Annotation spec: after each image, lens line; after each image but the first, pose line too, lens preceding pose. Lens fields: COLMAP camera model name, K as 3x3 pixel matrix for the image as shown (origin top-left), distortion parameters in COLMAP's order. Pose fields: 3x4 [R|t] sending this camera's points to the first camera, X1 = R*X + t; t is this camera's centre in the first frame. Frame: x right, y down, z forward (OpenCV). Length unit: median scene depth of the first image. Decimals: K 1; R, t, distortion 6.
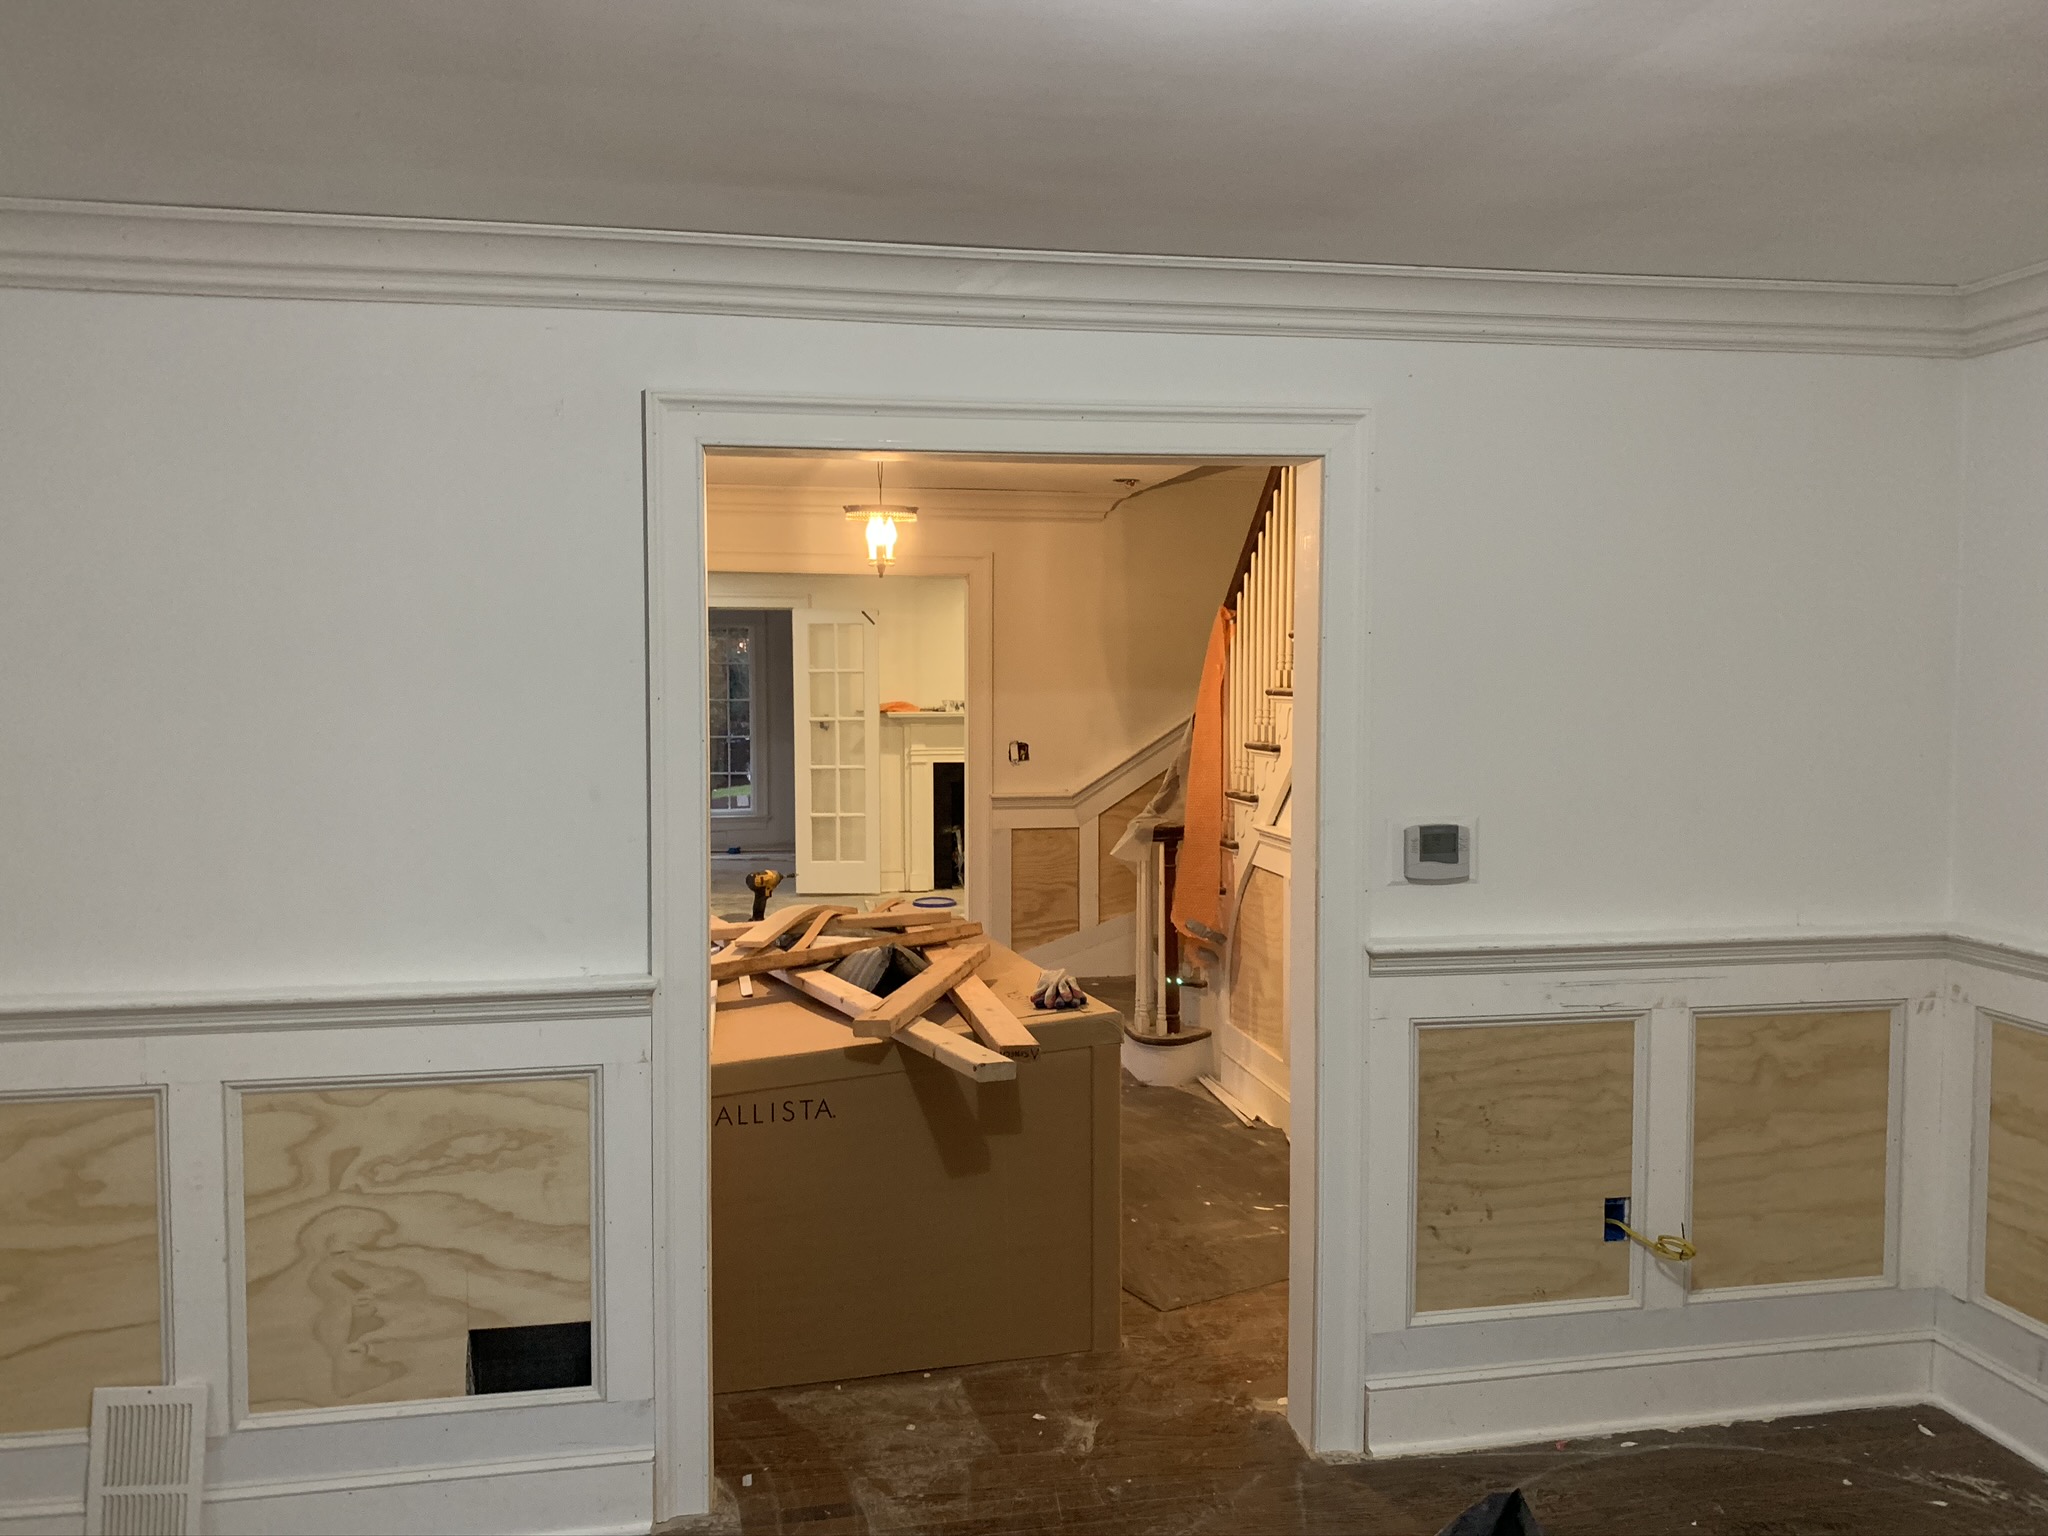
lens RADIAL K [[1575.5, 0, 1024.0], [0, 1575.5, 768.0], [0, 0, 1]] dist [0.005494, -0.003796]
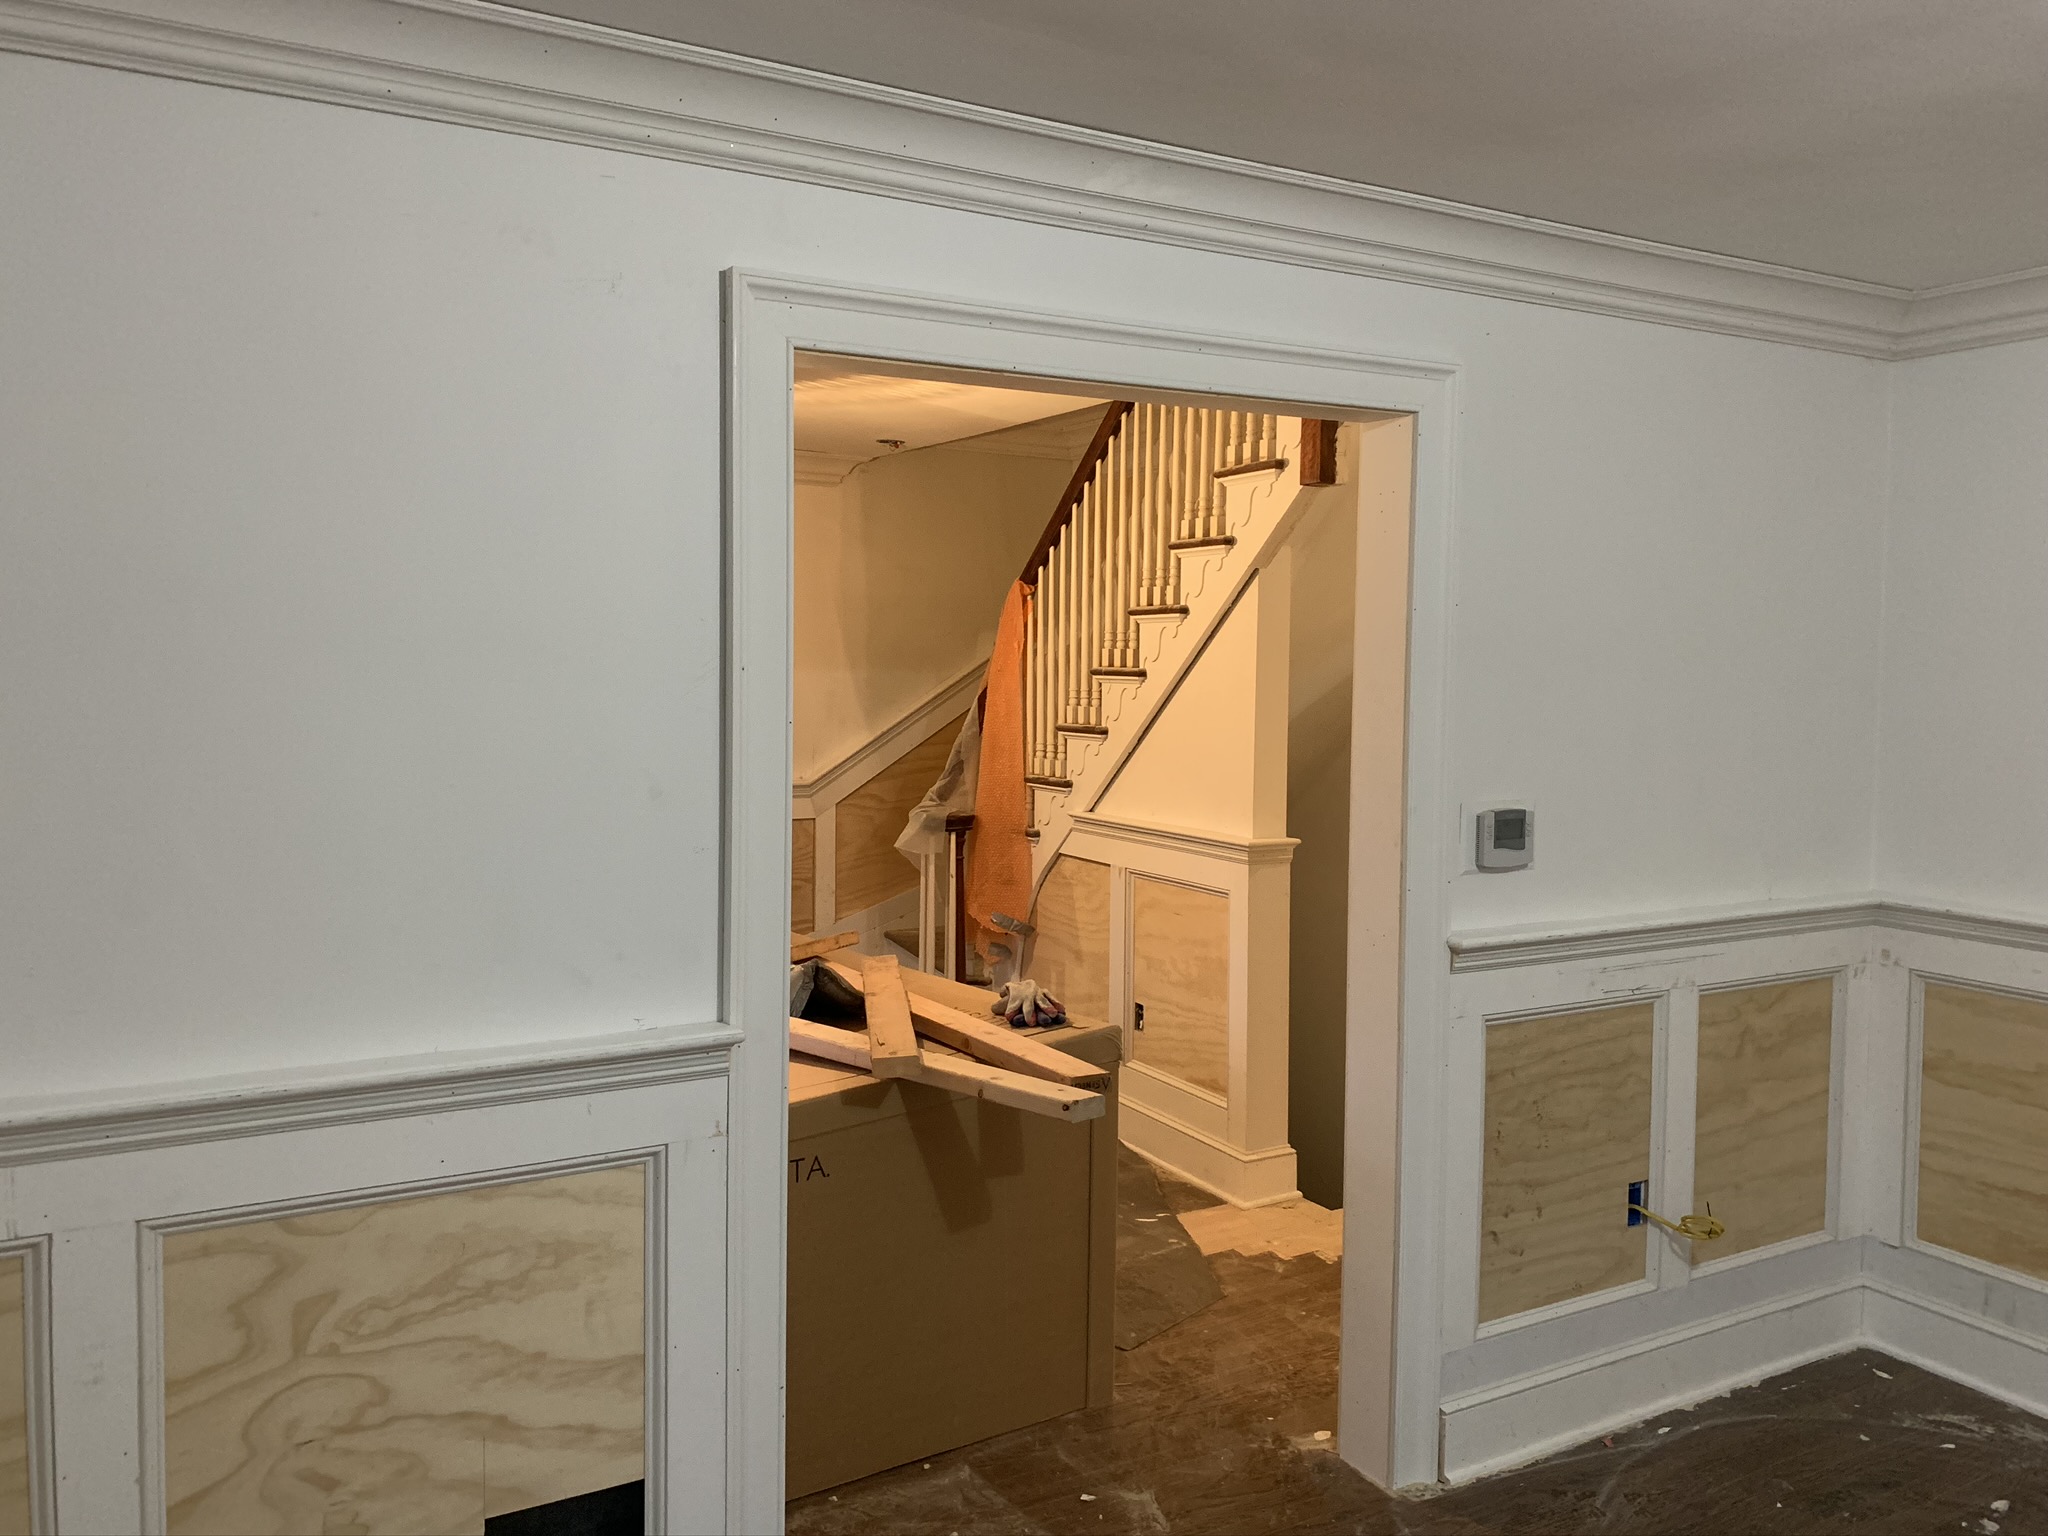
lens RADIAL K [[1572.8, 0, 1025.5], [0, 1572.8, 752.9], [0, 0, 1]] dist [-0.000321, 0.008864]
pose [[0.944508, -0.008582, 0.328377, -0.314603], [0.008374, 0.999963, 0.002050, -0.002433], [-0.328382, 0.000814, 0.944545, 0.194682]]
